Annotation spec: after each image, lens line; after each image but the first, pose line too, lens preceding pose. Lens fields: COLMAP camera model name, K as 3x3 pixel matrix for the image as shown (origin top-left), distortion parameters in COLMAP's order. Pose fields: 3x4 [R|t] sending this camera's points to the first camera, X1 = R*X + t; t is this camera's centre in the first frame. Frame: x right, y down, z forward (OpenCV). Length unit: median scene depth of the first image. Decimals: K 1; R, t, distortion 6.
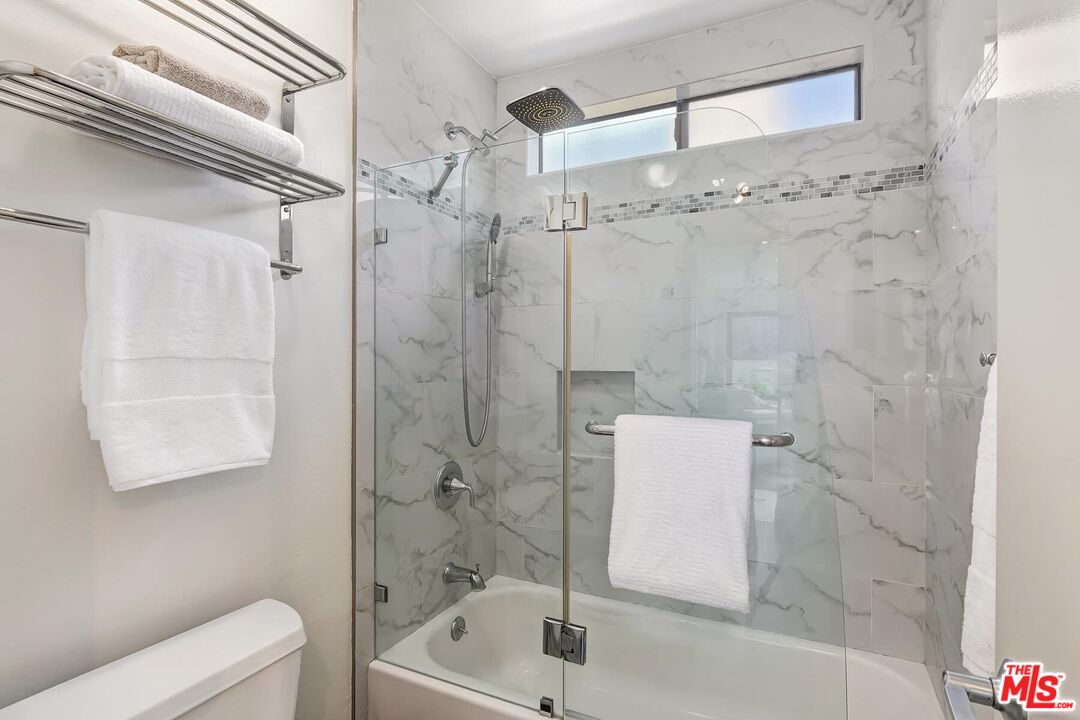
lens RADIAL K [[529.5, 0, 534.0], [0, 529.5, 356.3], [0, 0, 1]] dist [-0.001512, 0.000603]
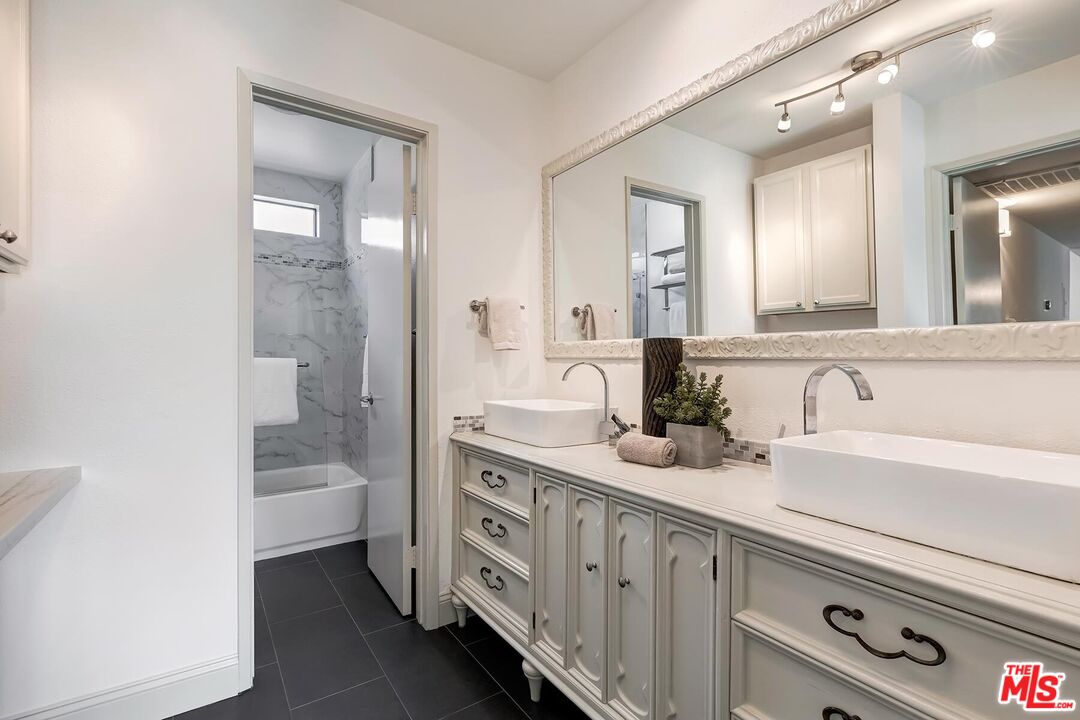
lens RADIAL K [[483.8, 0, 540.0], [0, 483.8, 360.0], [0, 0, 1]] dist [0.003548, 0.000574]
pose [[0.471822, -0.010863, 0.881627, -0.810996], [-0.001700, 0.999911, 0.013230, 0.064718], [-0.881692, -0.007741, 0.471762, -0.876131]]
